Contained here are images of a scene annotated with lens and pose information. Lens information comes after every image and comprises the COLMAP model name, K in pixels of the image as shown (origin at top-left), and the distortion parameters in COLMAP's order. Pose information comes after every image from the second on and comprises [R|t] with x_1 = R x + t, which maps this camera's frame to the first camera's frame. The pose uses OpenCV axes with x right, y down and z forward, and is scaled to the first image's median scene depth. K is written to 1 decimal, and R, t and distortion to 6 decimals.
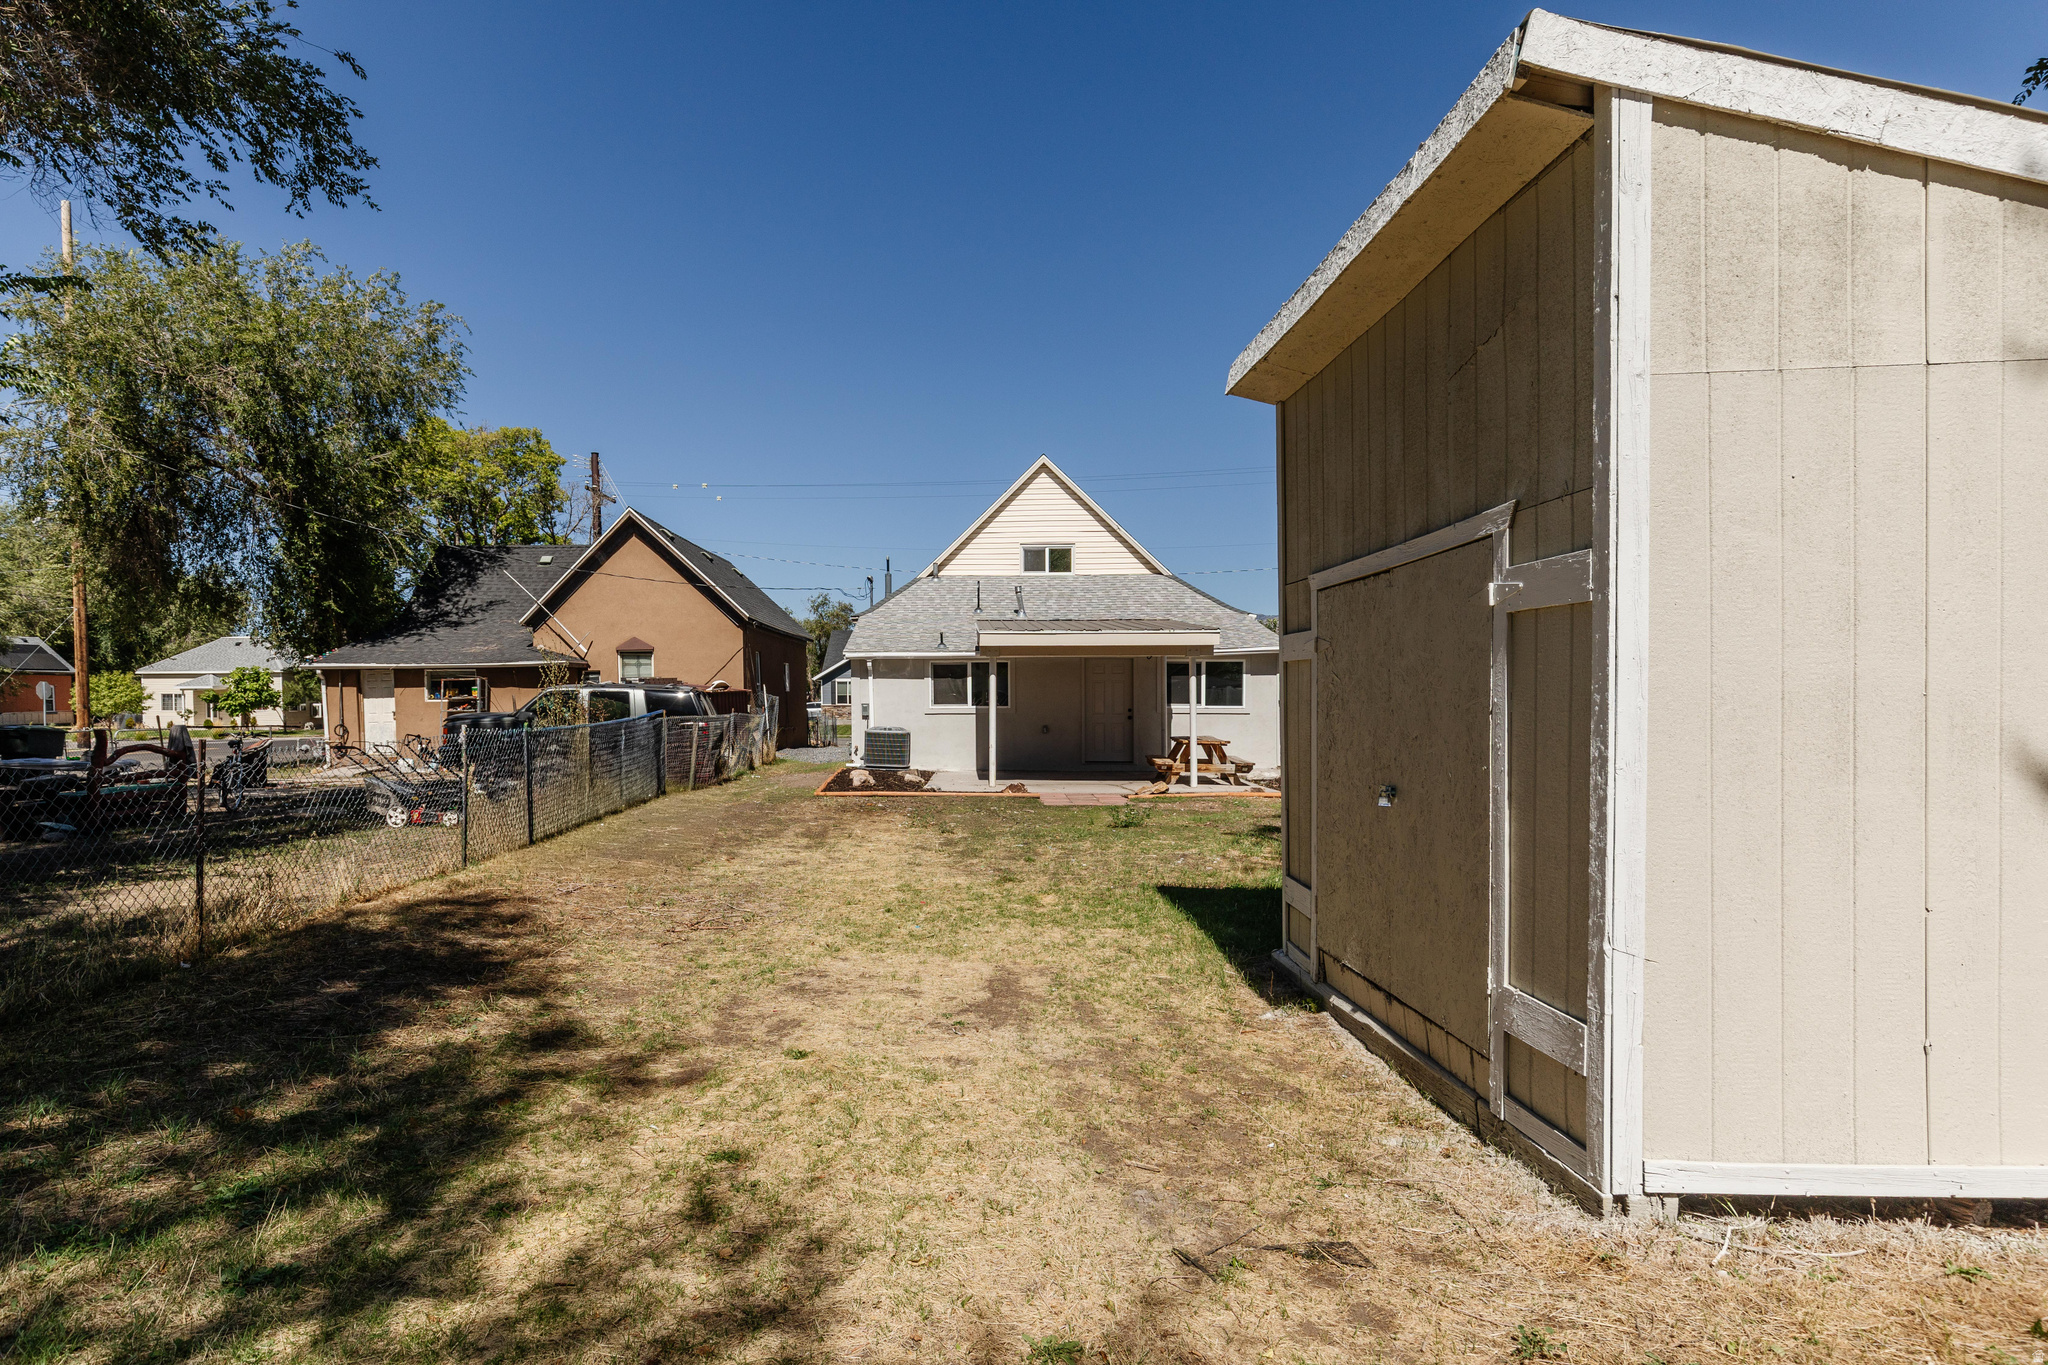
lens RADIAL K [[1060.0, 0, 918.2], [0, 1060.0, 705.2], [0, 0, 1]] dist [-0.001968, -0.000203]
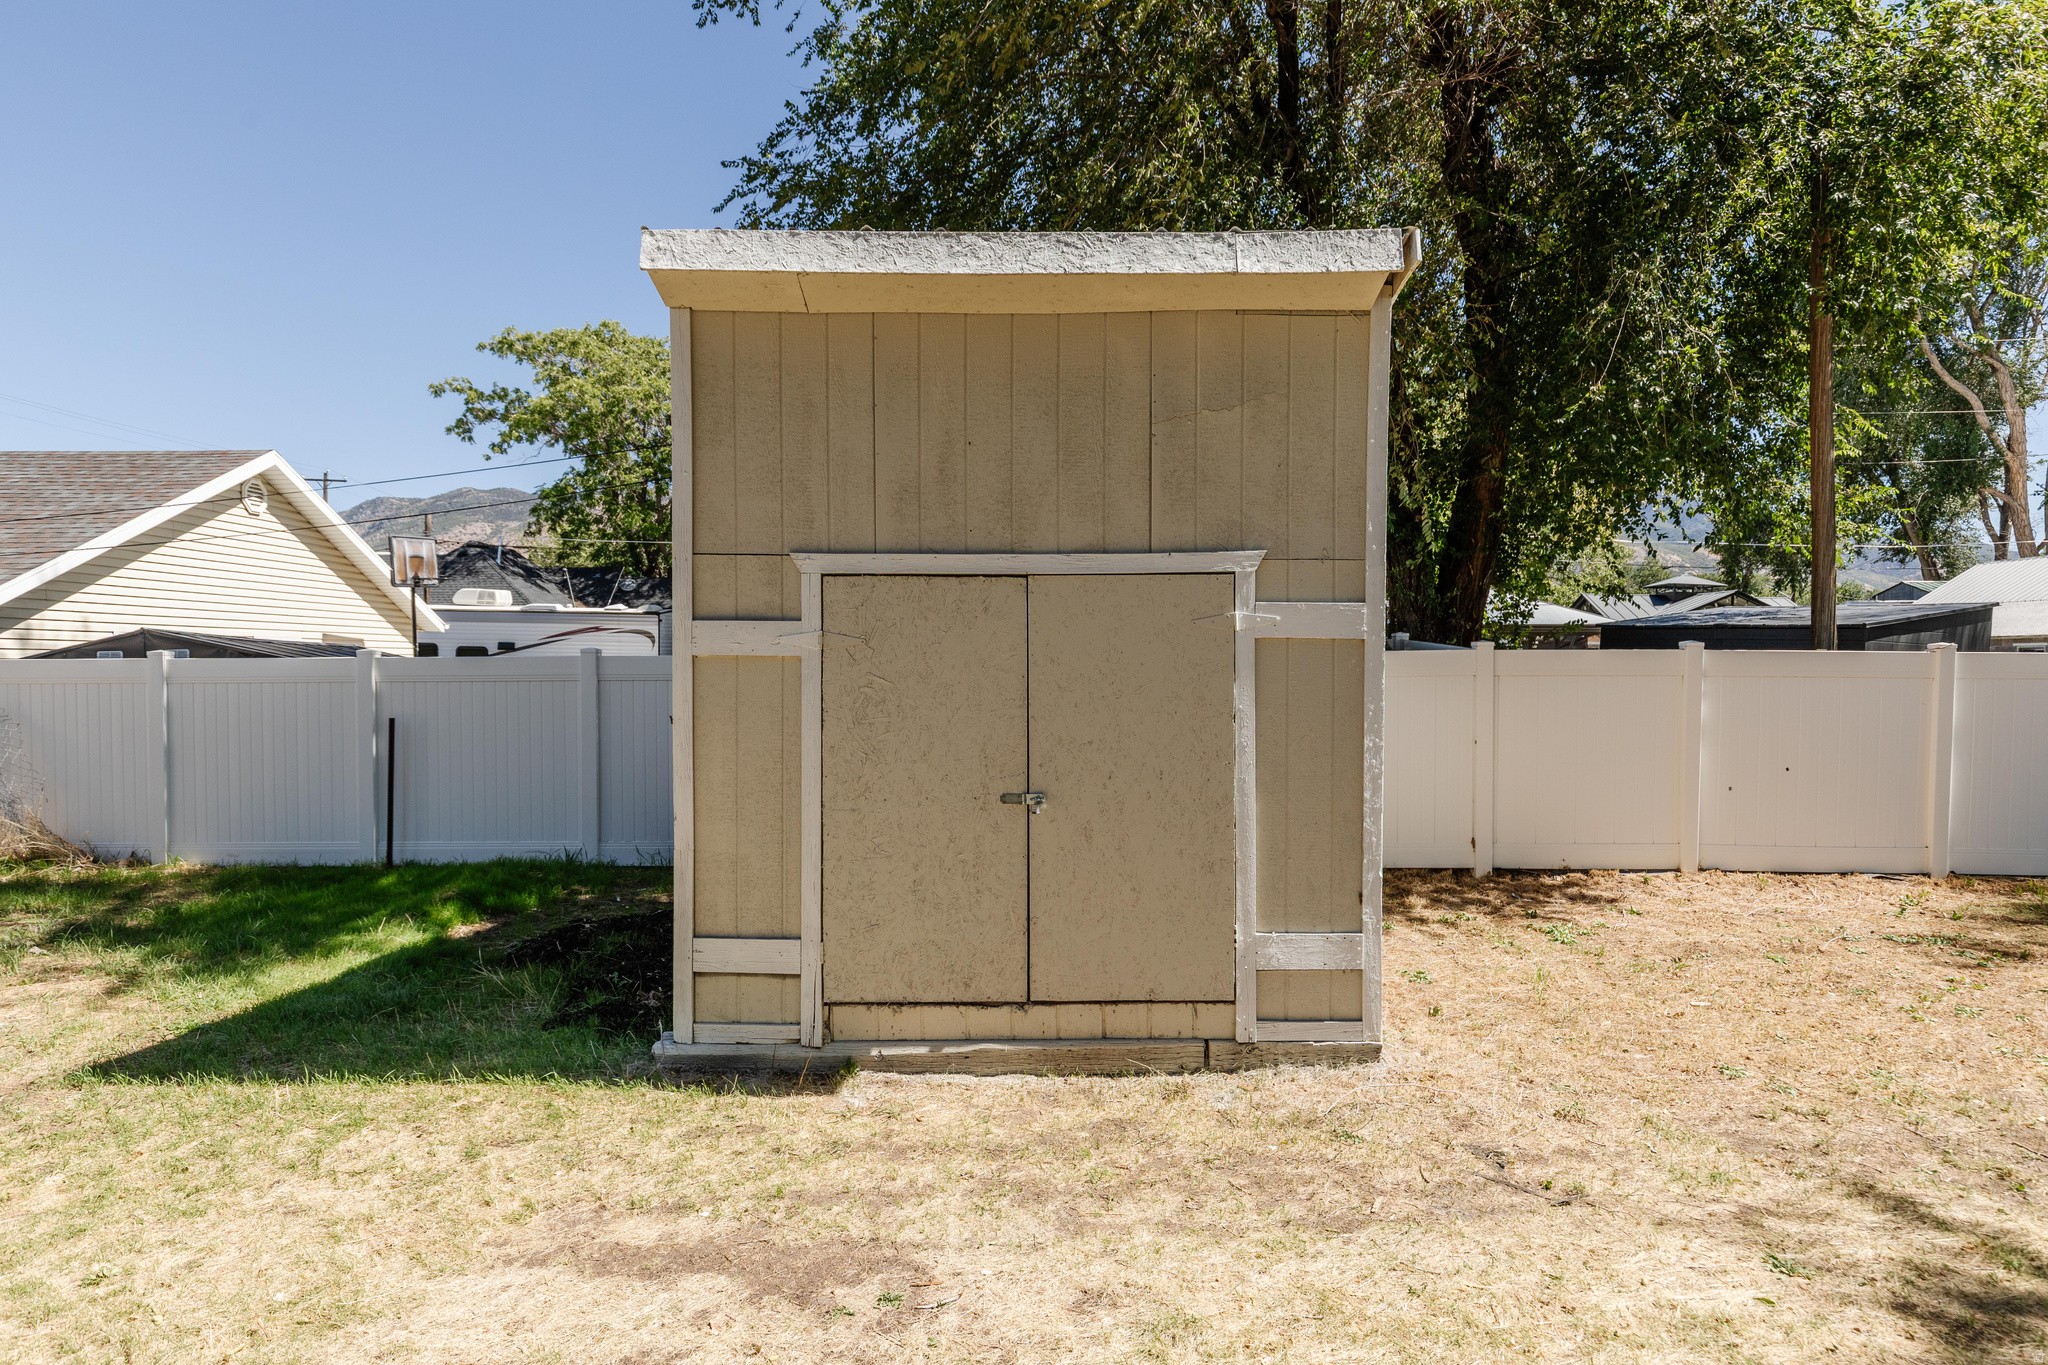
lens RADIAL K [[1159.6, 0, 1020.6], [0, 1159.6, 695.9], [0, 0, 1]] dist [0.011924, 0.000882]
pose [[-0.035132, -0.023443, 0.999108, -0.151754], [0.003634, 0.999715, 0.023585, -0.009743], [-0.999376, 0.004460, -0.035037, 0.250336]]
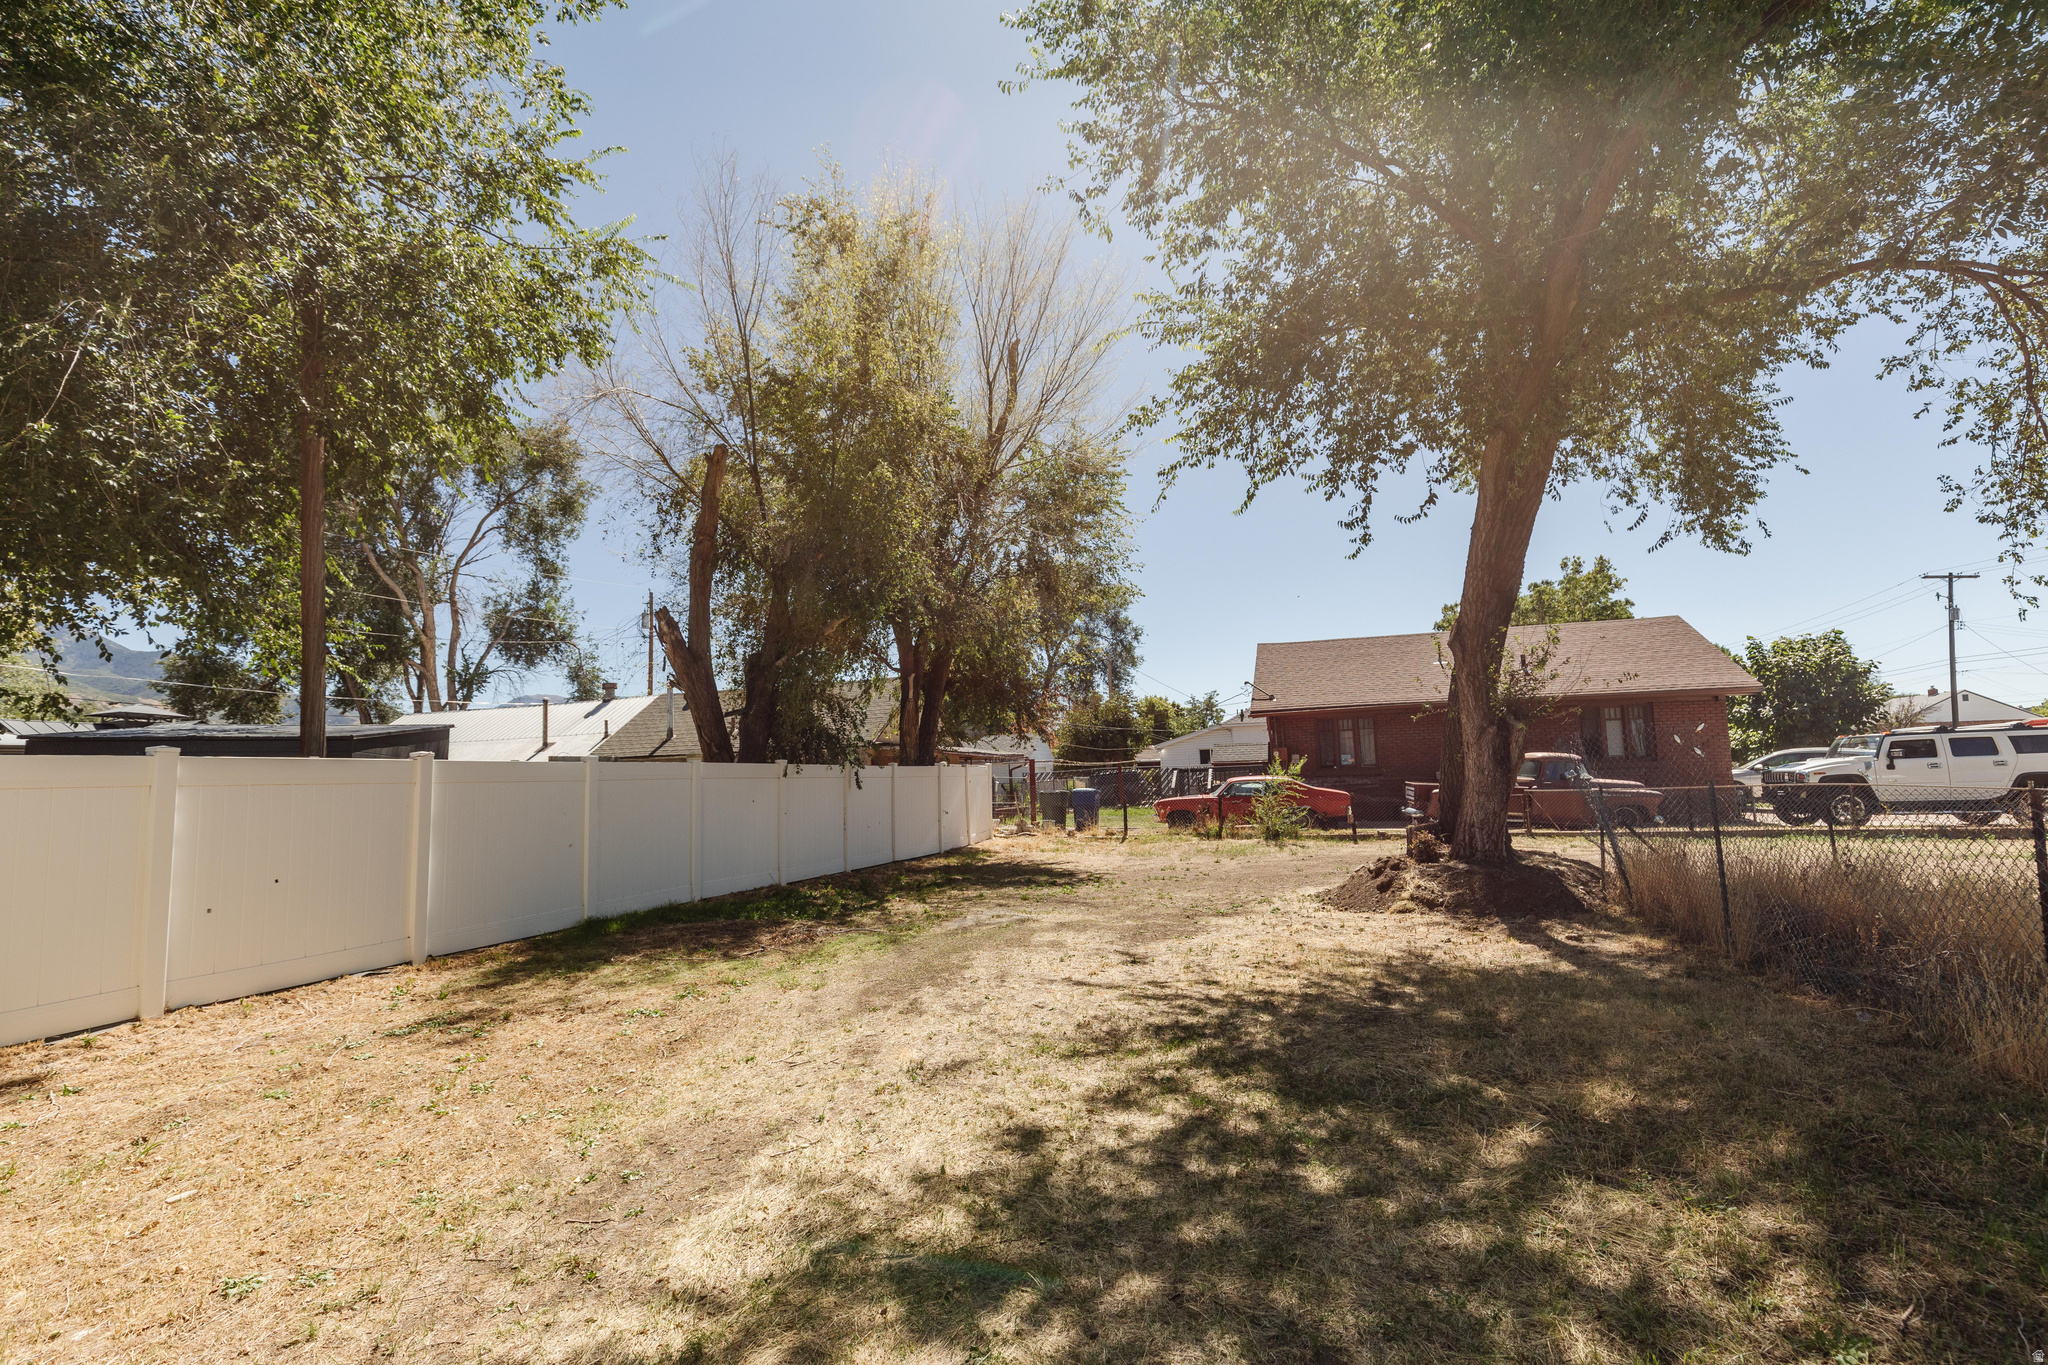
lens RADIAL K [[927.2, 0, 1029.0], [0, 927.2, 686.5], [0, 0, 1]] dist [0.013742, -0.003122]
pose [[-0.967397, 0.060028, 0.246046, -0.068914], [0.038110, 0.994946, -0.092898, 0.002109], [-0.250379, -0.080492, -0.964796, 0.207266]]
